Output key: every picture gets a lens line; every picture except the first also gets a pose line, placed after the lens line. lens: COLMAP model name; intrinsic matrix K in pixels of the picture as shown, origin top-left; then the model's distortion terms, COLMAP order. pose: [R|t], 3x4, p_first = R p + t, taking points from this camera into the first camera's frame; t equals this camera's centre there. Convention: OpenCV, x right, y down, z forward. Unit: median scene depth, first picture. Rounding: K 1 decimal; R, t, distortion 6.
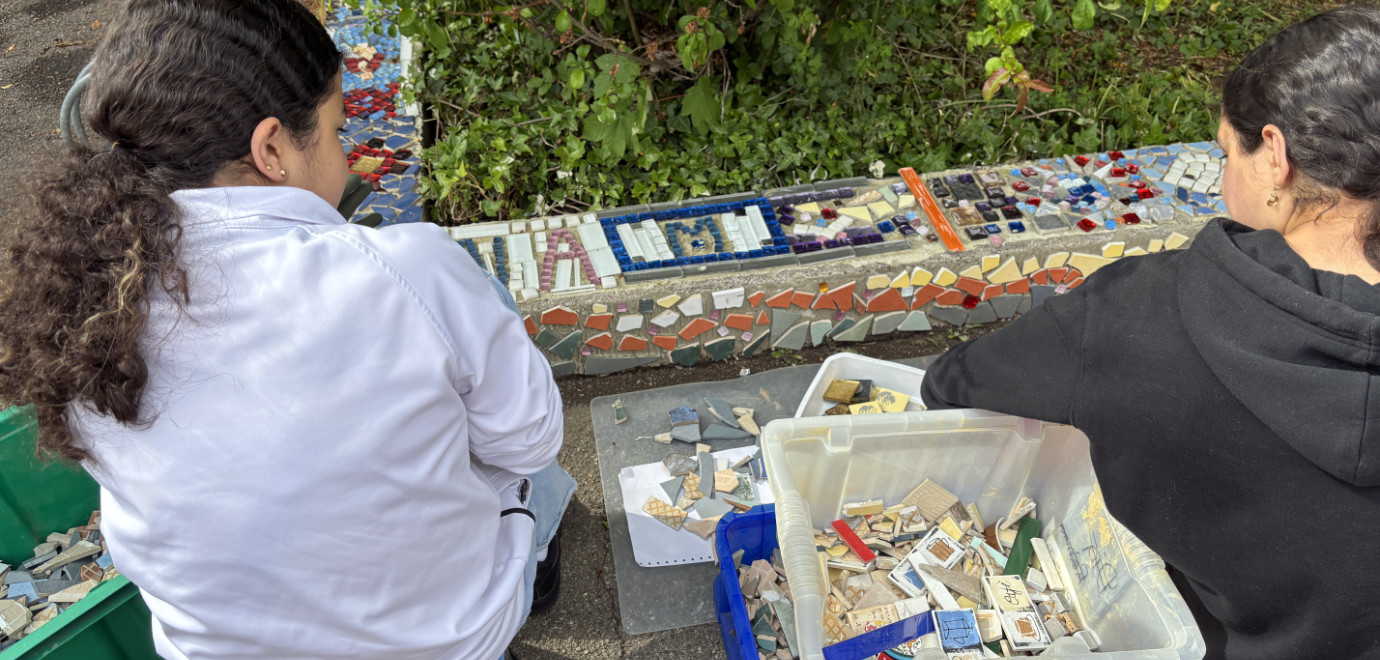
lens RADIAL K [[1061.5, 0, 690.0], [0, 1061.5, 330.0], [0, 0, 1]] dist [0.032194, -0.005130]
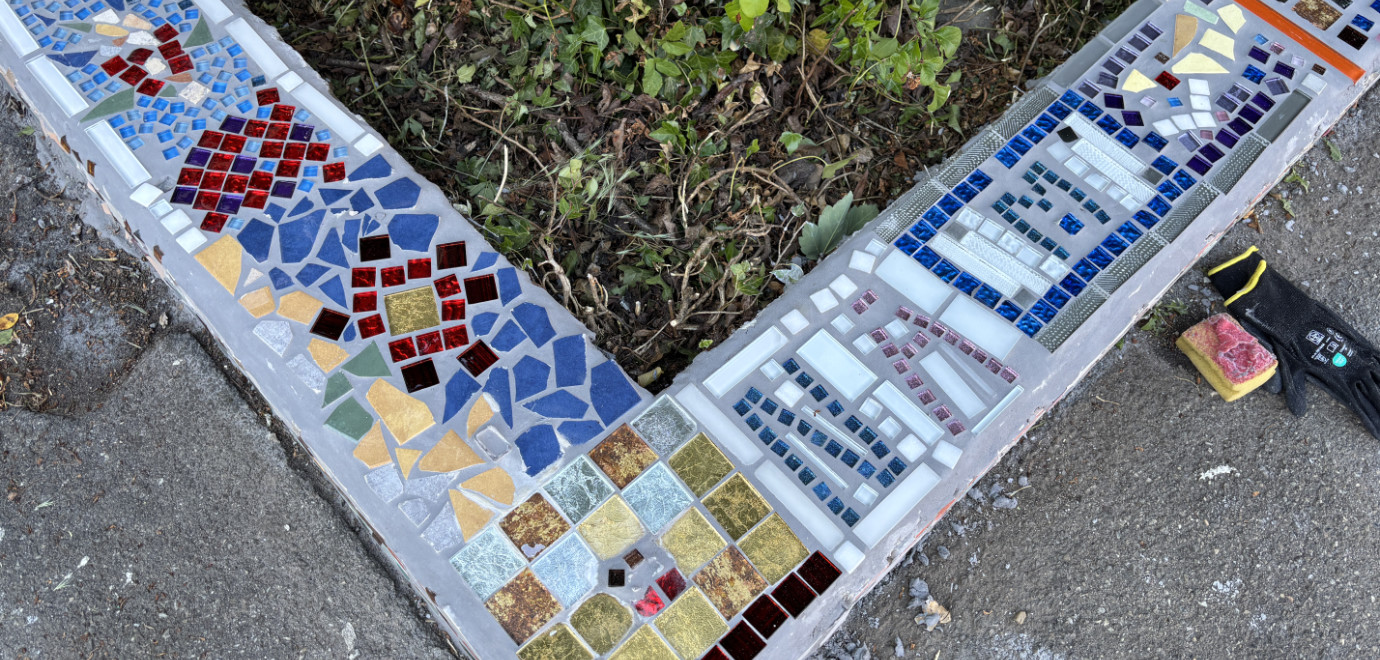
lens RADIAL K [[1061.5, 0, 690.0], [0, 1061.5, 330.0], [0, 0, 1]] dist [0.032194, -0.005130]
pose [[0.837987, -0.452799, 0.304550, -0.379466], [0.310867, 0.854804, 0.415538, -0.342099], [-0.448486, -0.253541, 0.857075, 0.540933]]
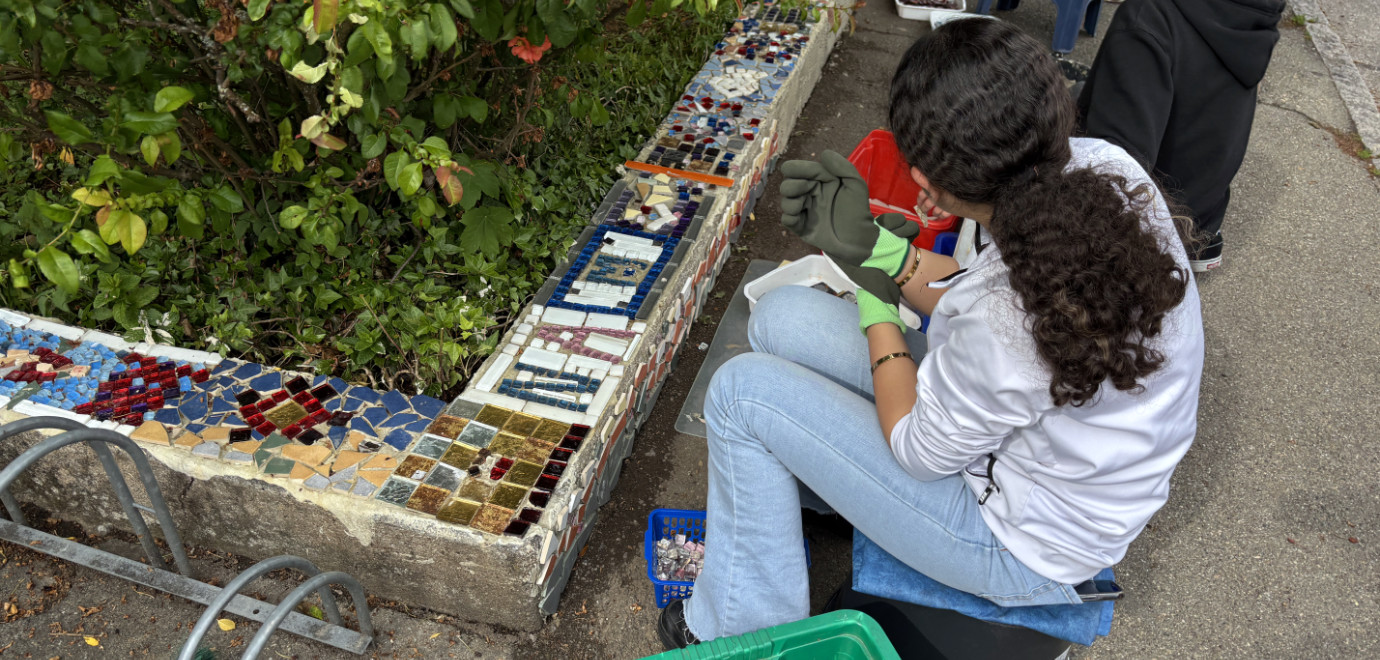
lens RADIAL K [[1061.5, 0, 690.0], [0, 1061.5, 330.0], [0, 0, 1]] dist [0.032194, -0.005130]
pose [[0.445216, -0.499820, 0.742941, -0.805135], [0.546303, 0.809018, 0.216895, -0.233286], [-0.709461, 0.309306, 0.633241, 0.254675]]
